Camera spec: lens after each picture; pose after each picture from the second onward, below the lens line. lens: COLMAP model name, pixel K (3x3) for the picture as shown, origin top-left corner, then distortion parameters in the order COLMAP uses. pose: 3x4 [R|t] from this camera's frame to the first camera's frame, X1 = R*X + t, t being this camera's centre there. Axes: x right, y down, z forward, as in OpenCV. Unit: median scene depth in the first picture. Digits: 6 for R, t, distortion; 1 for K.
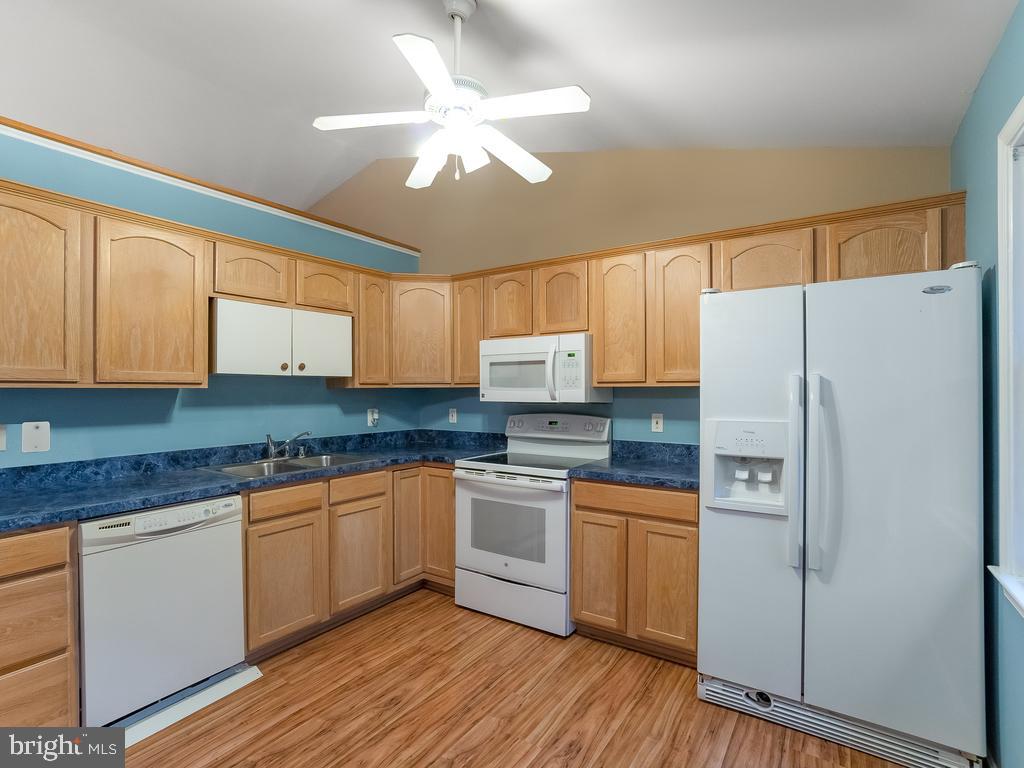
lens RADIAL K [[504.5, 0, 497.9], [0, 504.5, 389.6], [0, 0, 1]] dist [-0.055571, 0.025040]
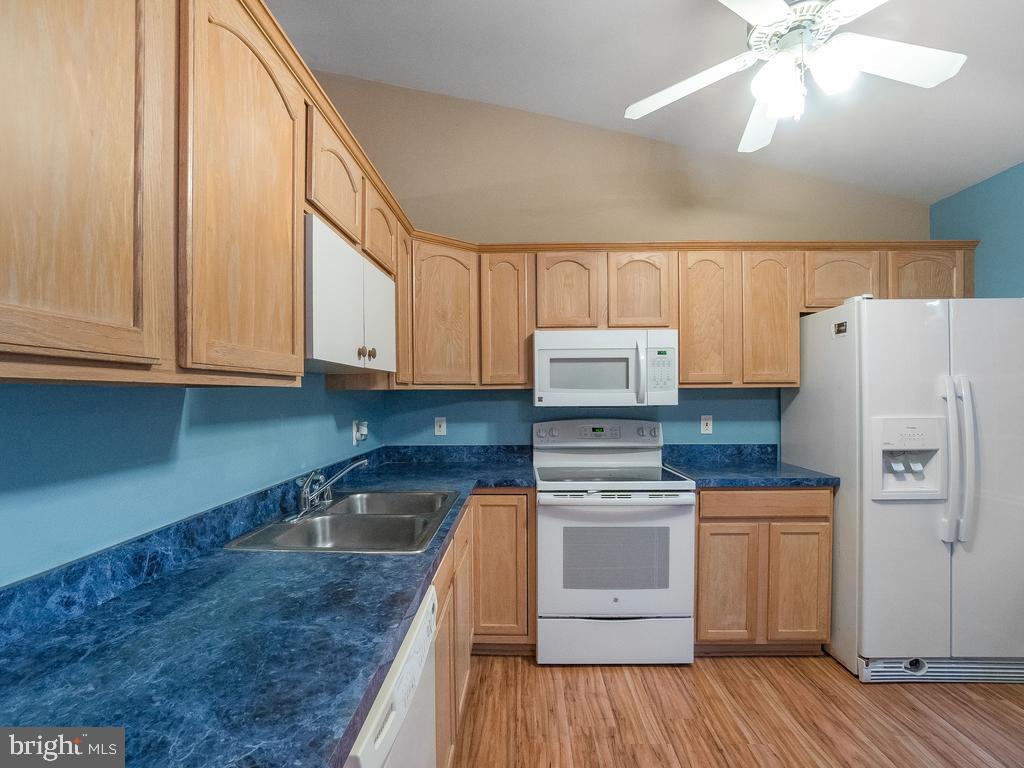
lens RADIAL K [[509.6, 0, 500.2], [0, 509.6, 399.5], [0, 0, 1]] dist [-0.071419, 0.026447]
pose [[0.846213, -0.009900, 0.532754, -0.601464], [0.005466, 0.999936, 0.009900, 0.004652], [-0.532817, -0.005465, 0.846213, 0.400208]]
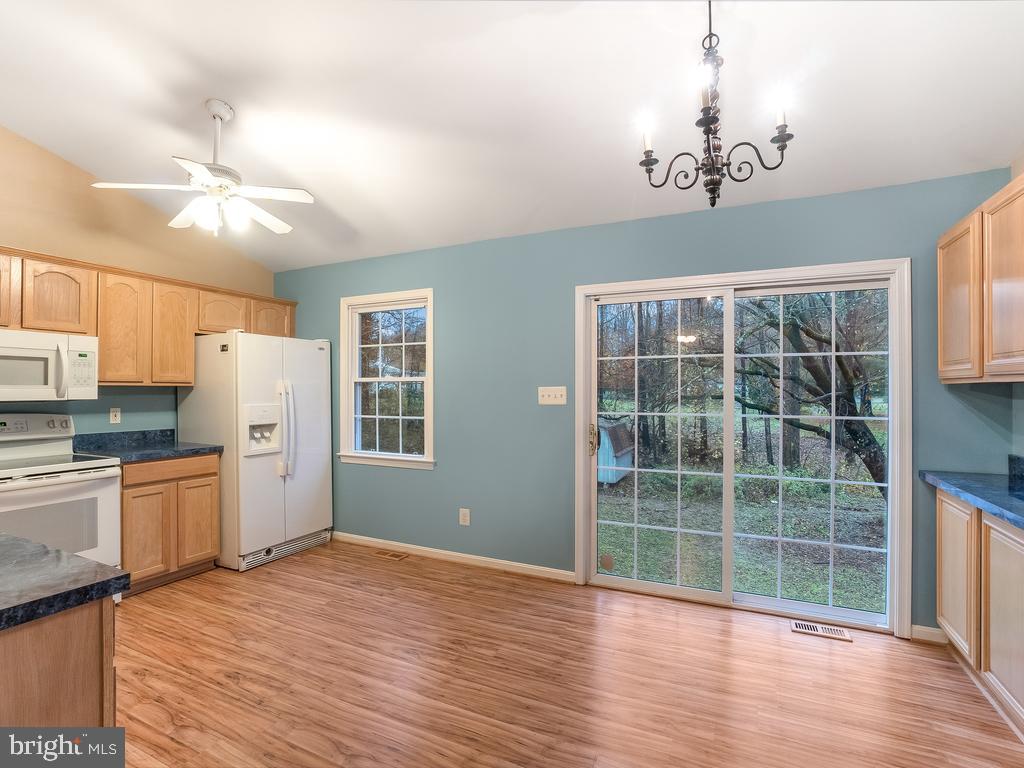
lens RADIAL K [[504.5, 0, 497.9], [0, 504.5, 389.6], [0, 0, 1]] dist [-0.055571, 0.025040]
pose [[-0.143731, 0.003952, 0.989609, -1.049906], [-0.001786, 0.999989, -0.004253, 0.007493], [-0.989615, -0.002378, -0.143723, 0.283147]]
